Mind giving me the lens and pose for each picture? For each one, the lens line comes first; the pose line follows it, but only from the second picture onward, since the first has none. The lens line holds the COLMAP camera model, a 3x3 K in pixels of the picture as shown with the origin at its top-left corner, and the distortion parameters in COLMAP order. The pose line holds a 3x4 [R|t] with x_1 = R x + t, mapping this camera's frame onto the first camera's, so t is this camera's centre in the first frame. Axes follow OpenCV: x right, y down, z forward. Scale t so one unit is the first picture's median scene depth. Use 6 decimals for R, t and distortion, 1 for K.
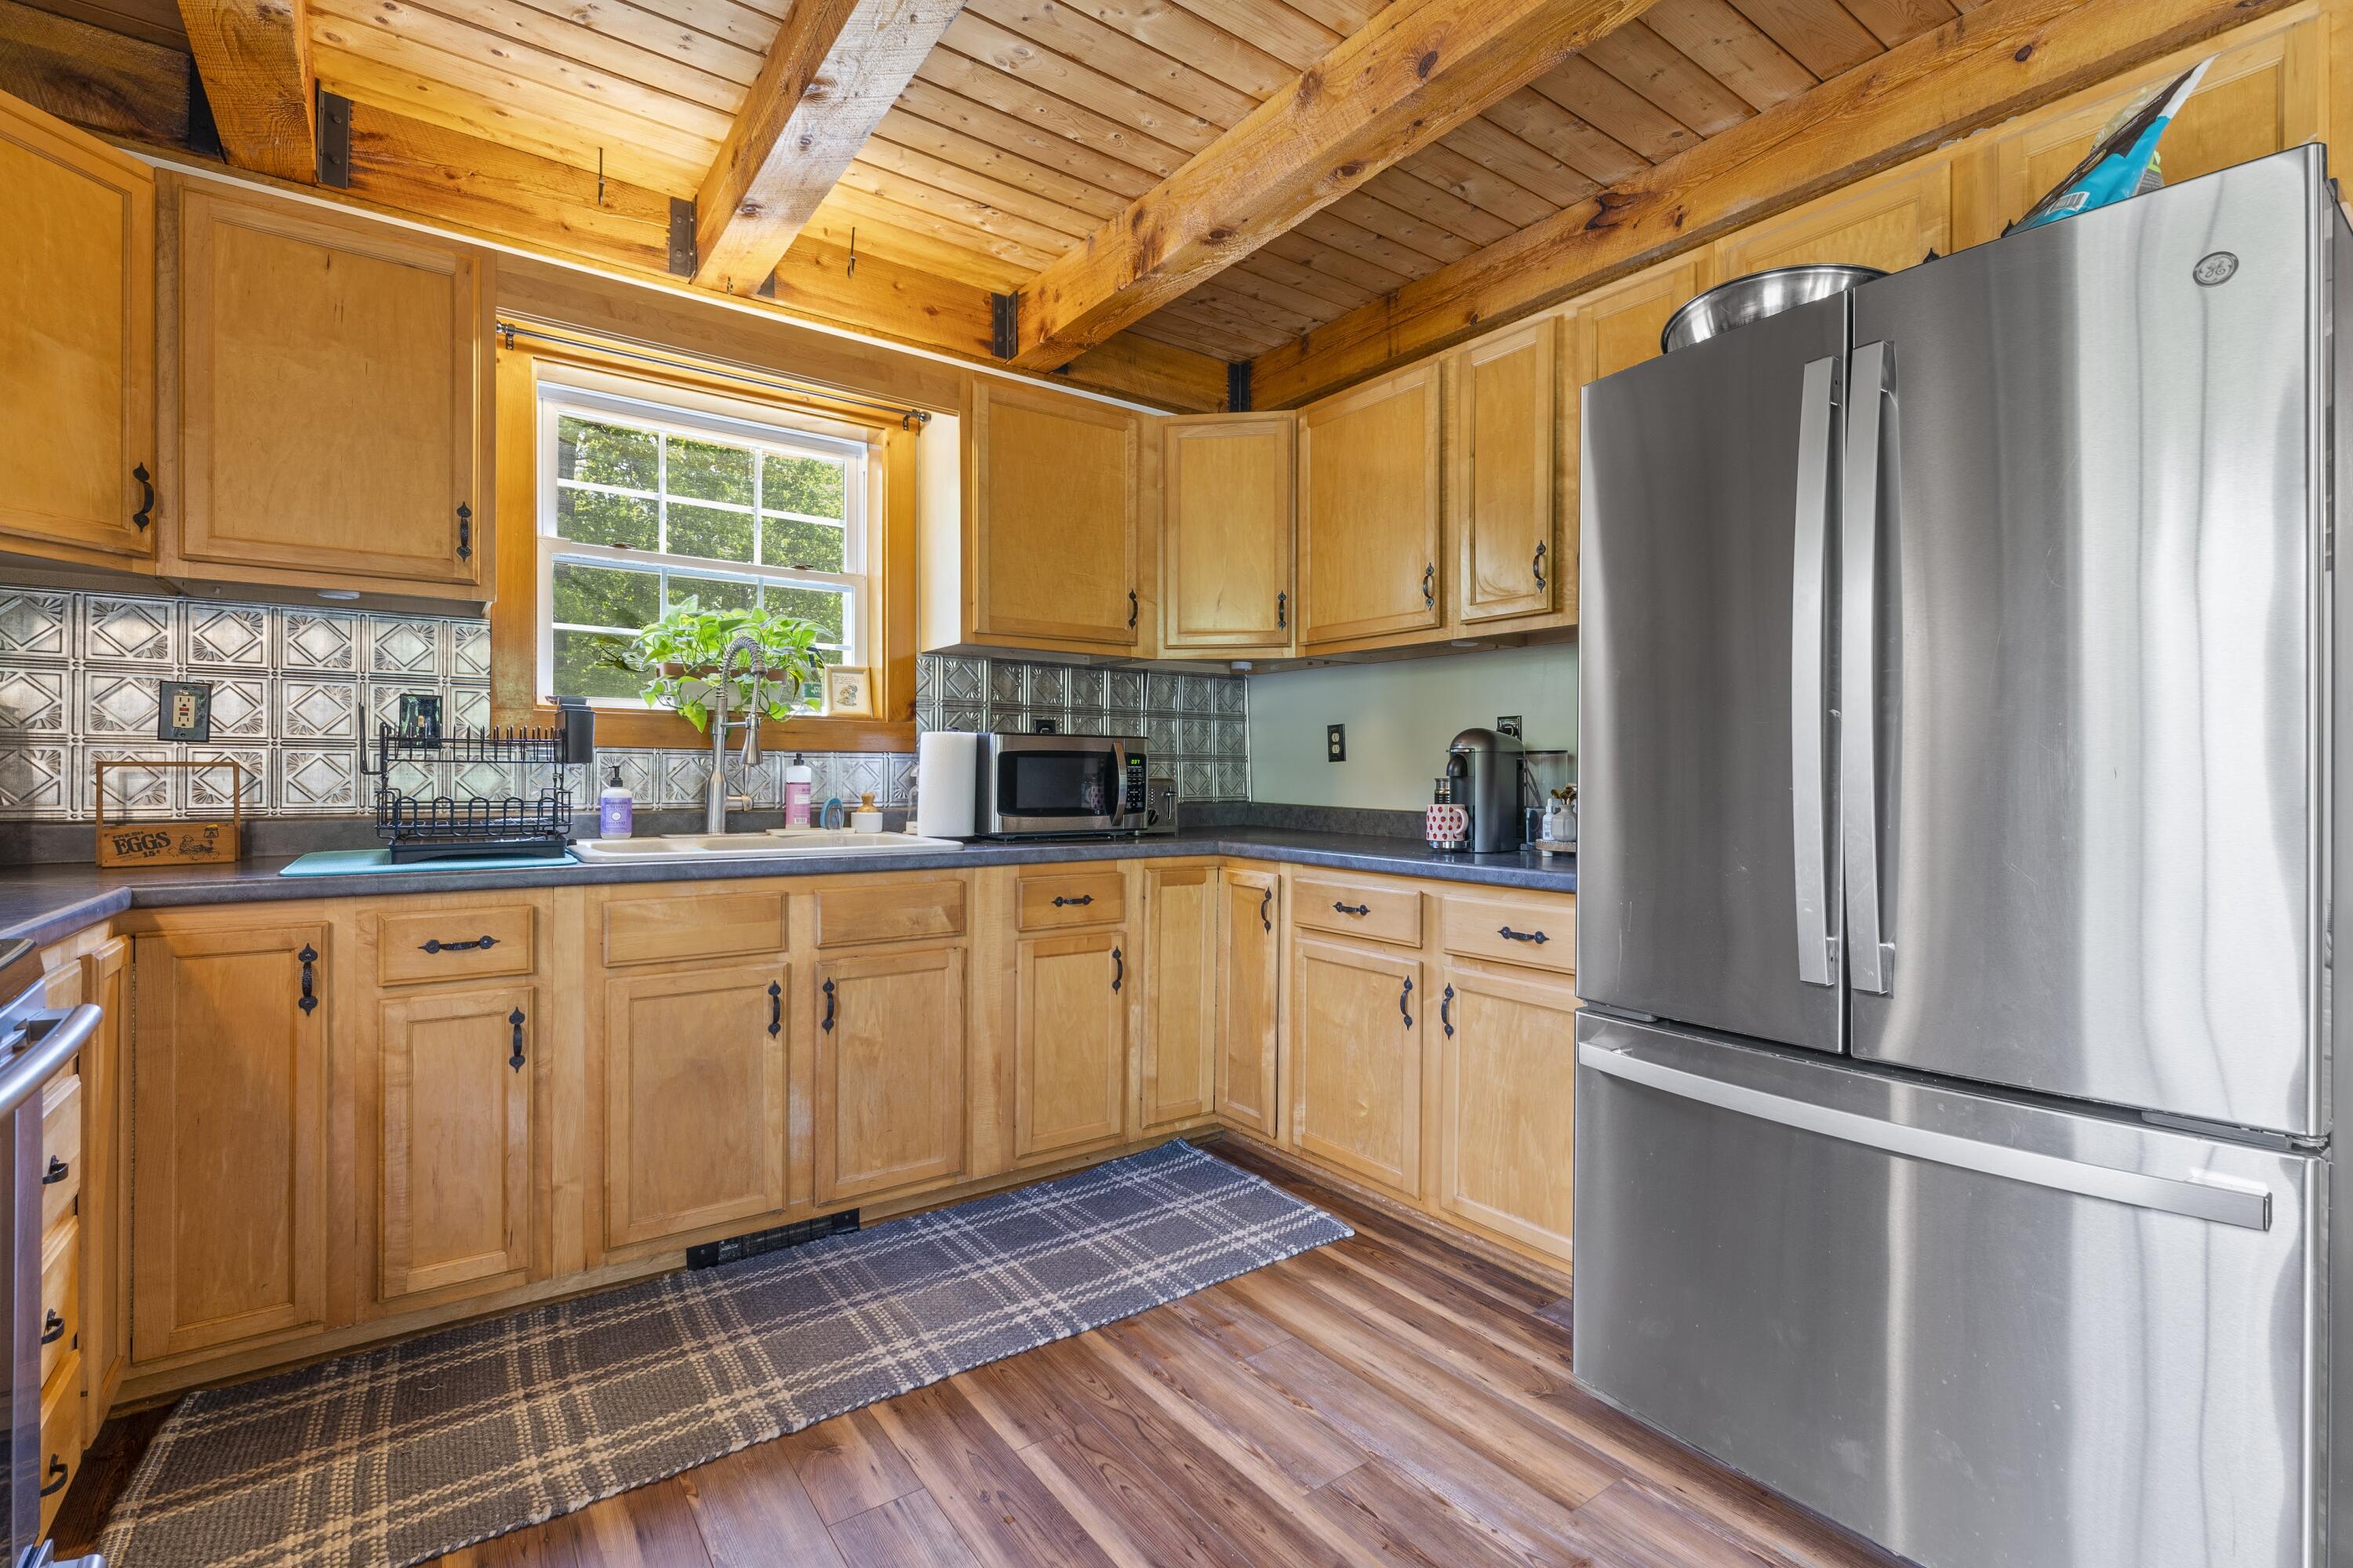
lens RADIAL K [[1061.5, 0, 1188.3], [0, 1061.5, 776.4], [0, 0, 1]] dist [0.000589, -0.000676]
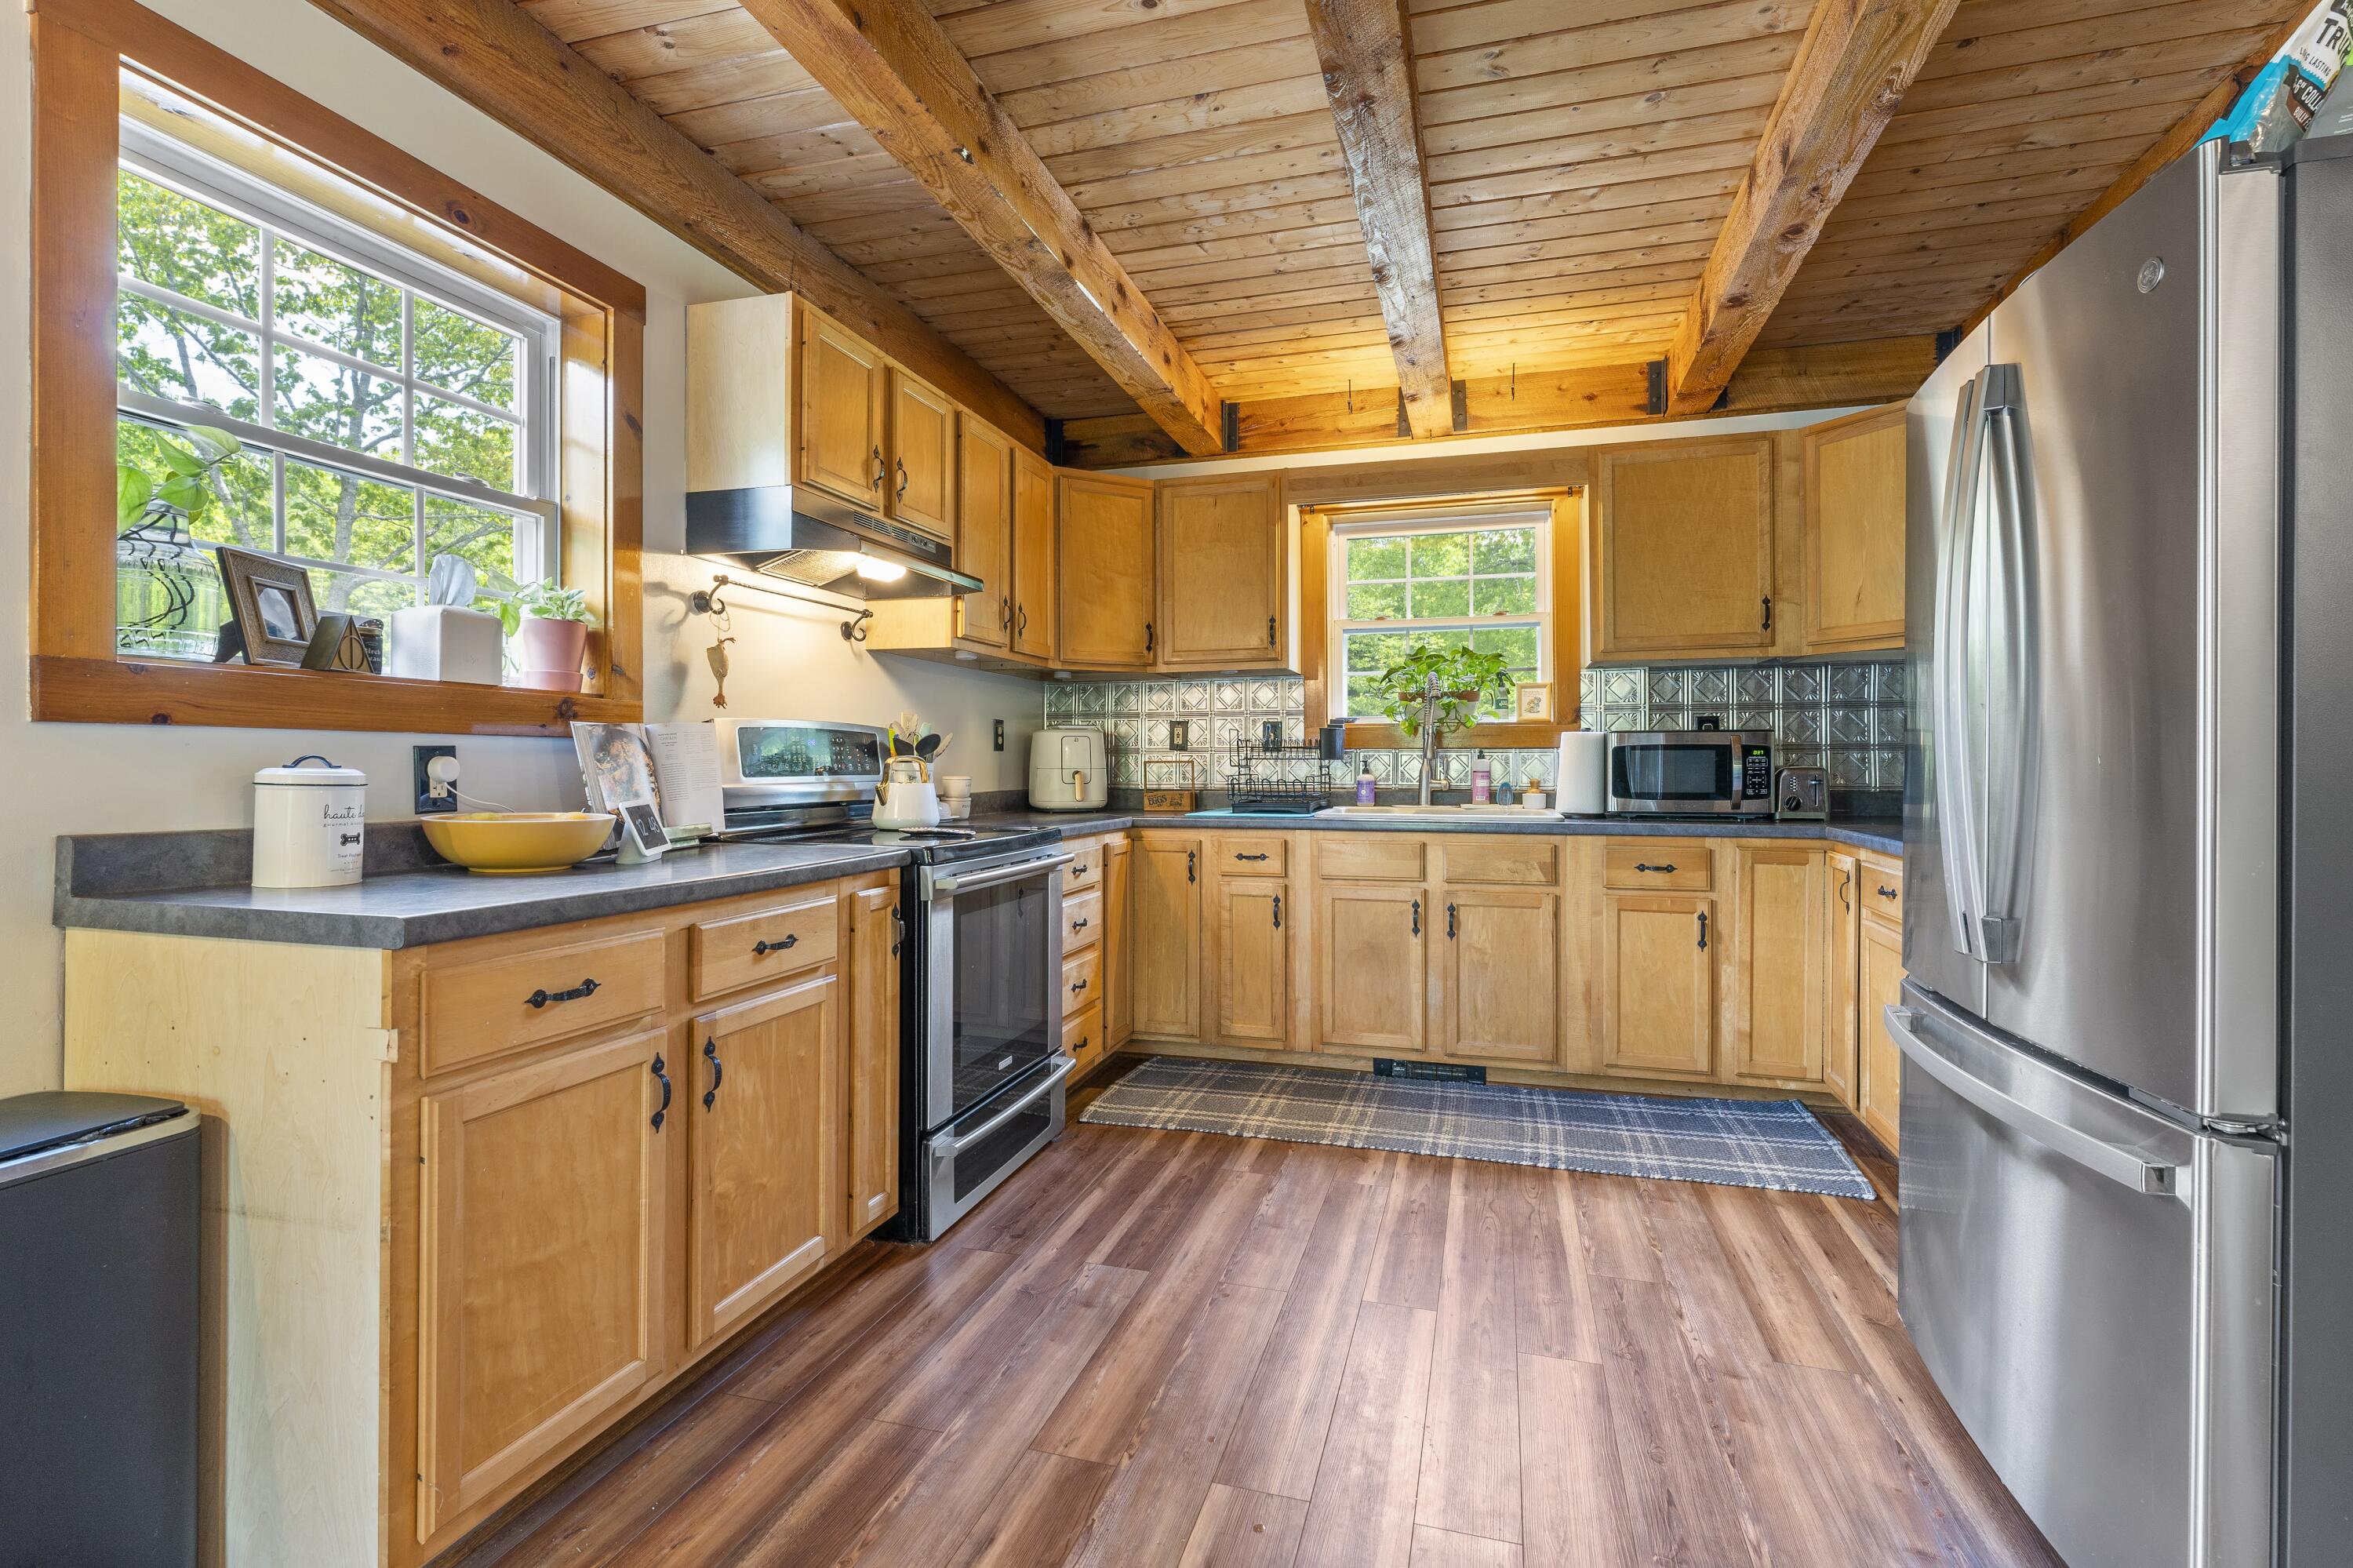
lens RADIAL K [[1061.5, 0, 1192.9], [0, 1061.5, 765.0], [0, 0, 1]] dist [0.000589, -0.000676]
pose [[0.610387, -0.004537, -0.792090, 0.622071], [0.003513, 0.999989, -0.003021, 0.000756], [0.792095, -0.000938, 0.610397, -0.192957]]
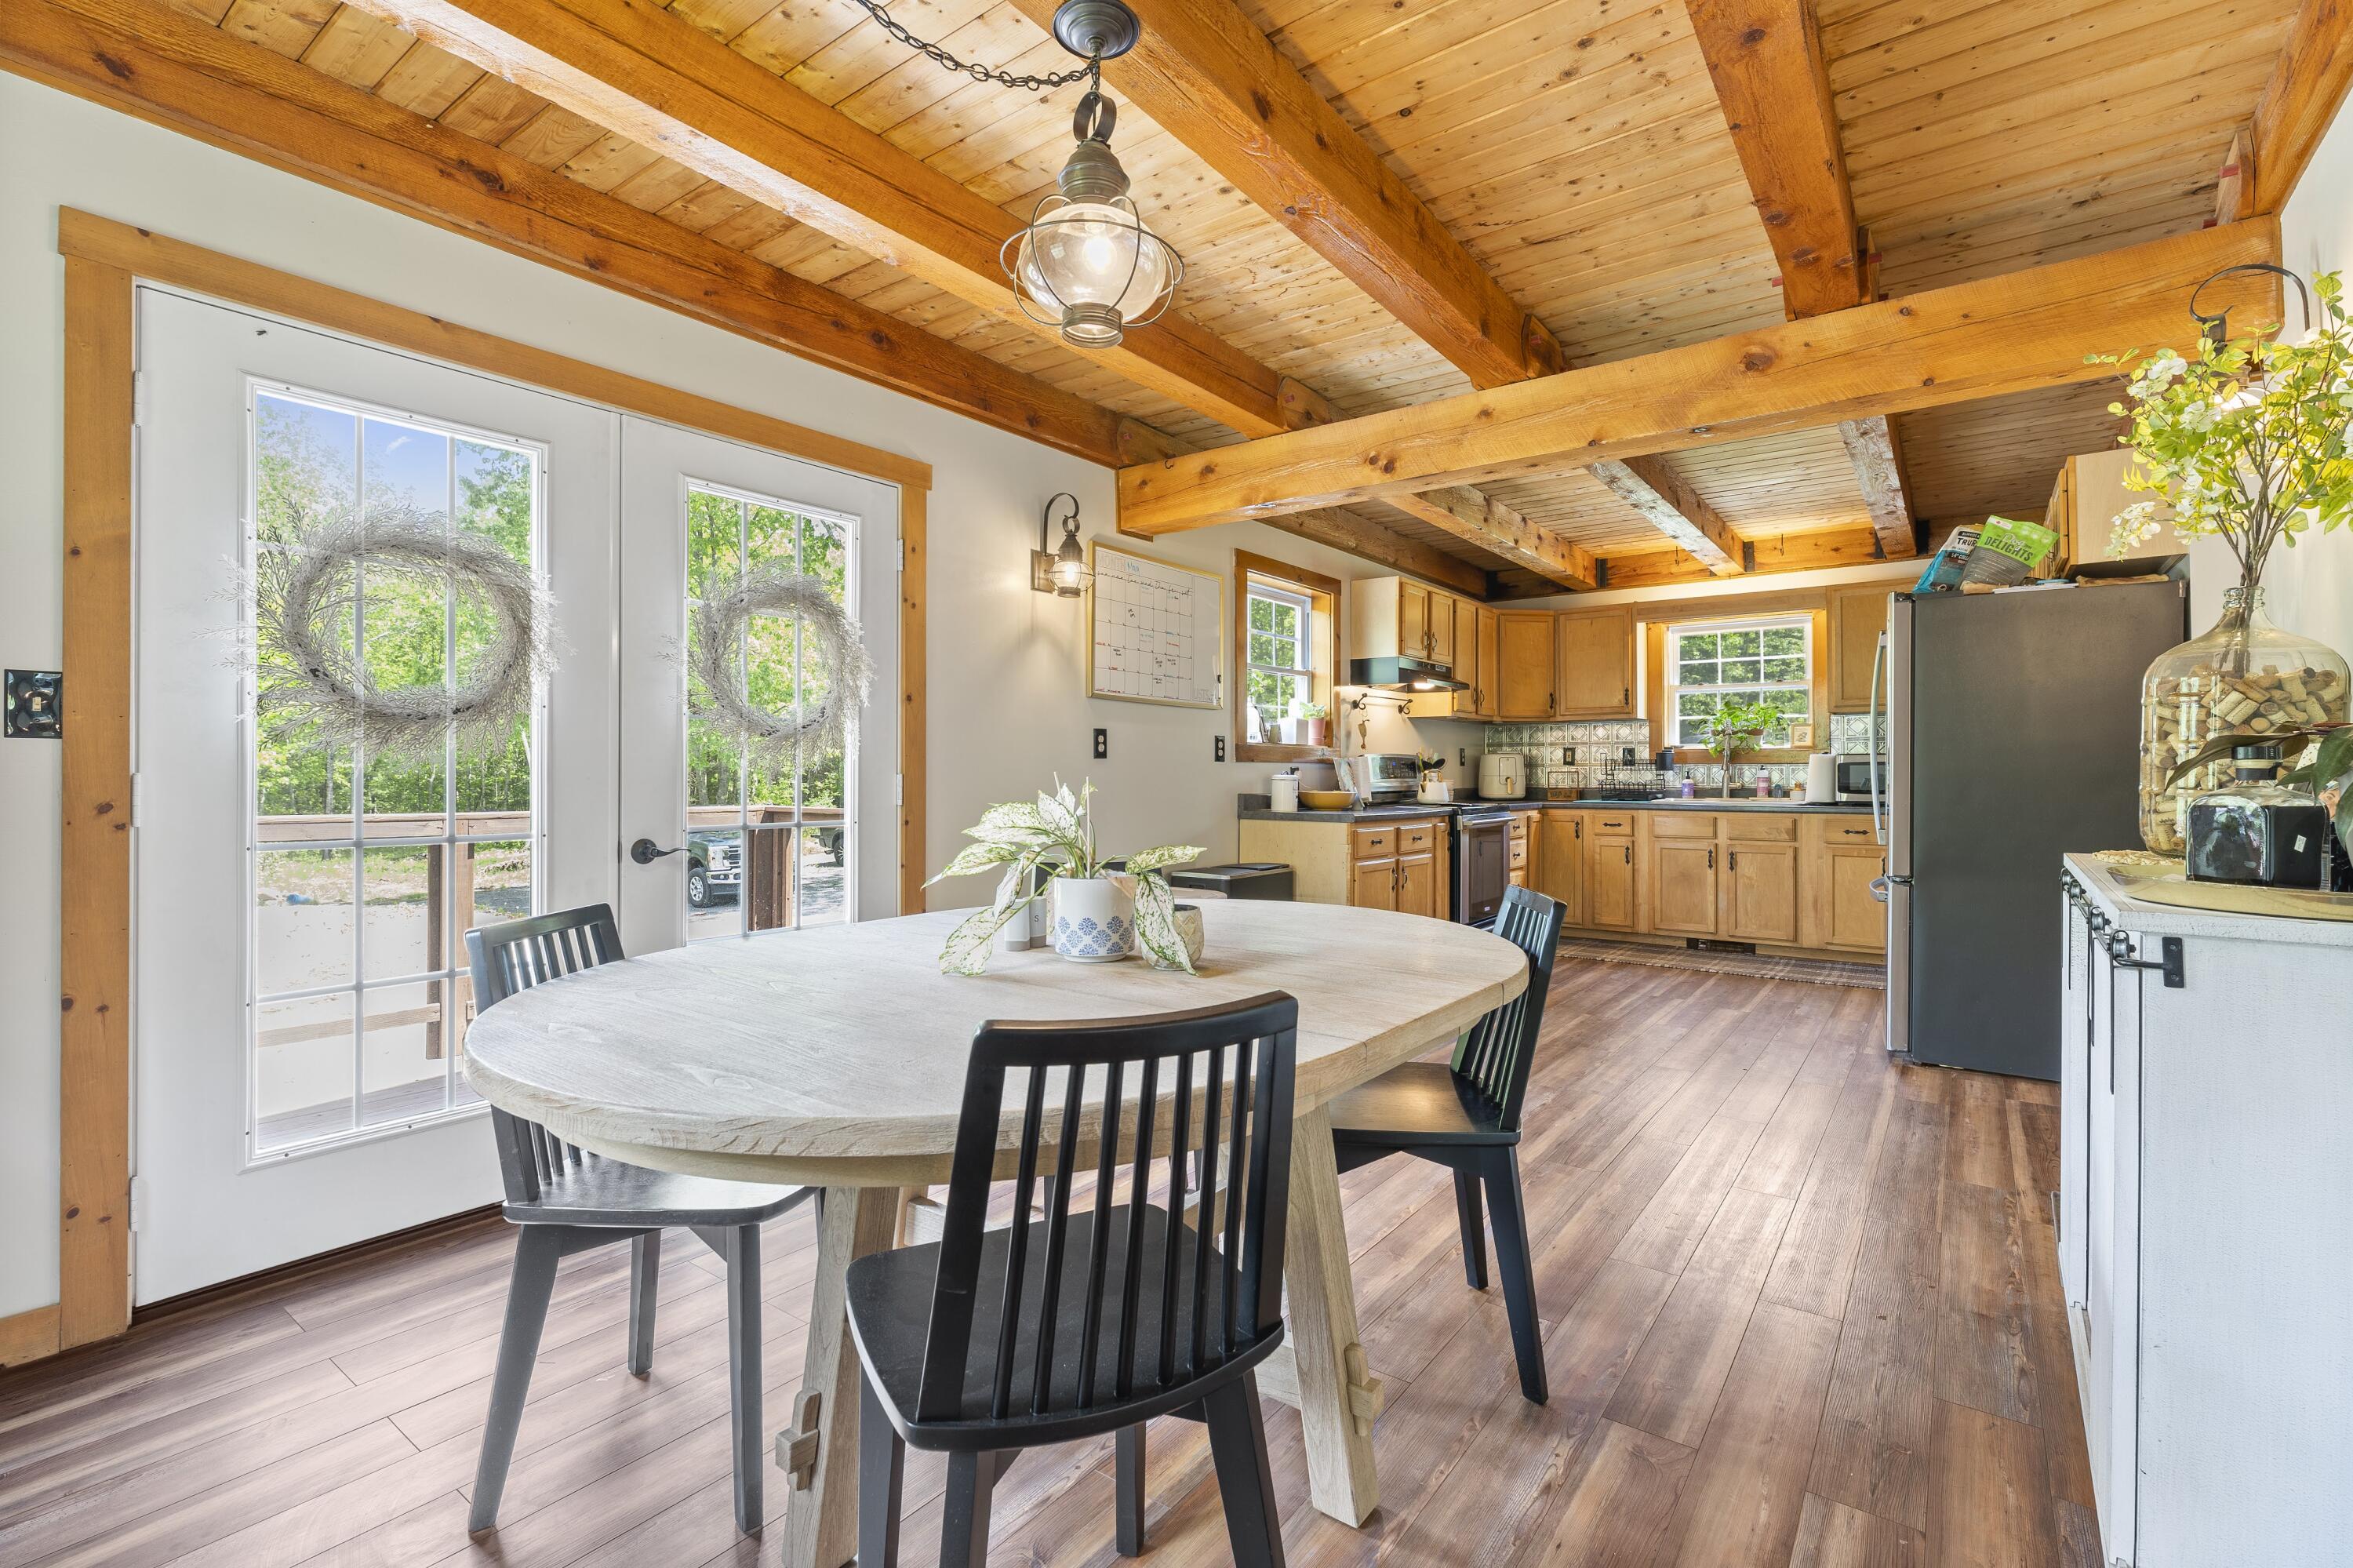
lens RADIAL K [[1061.5, 0, 1187.3], [0, 1061.5, 770.7], [0, 0, 1]] dist [0.000589, -0.000676]
pose [[0.296917, -0.006664, -0.954880, 1.809125], [0.001506, 0.999978, -0.006510, 0.005045], [0.954902, 0.000495, 0.296920, -1.097877]]
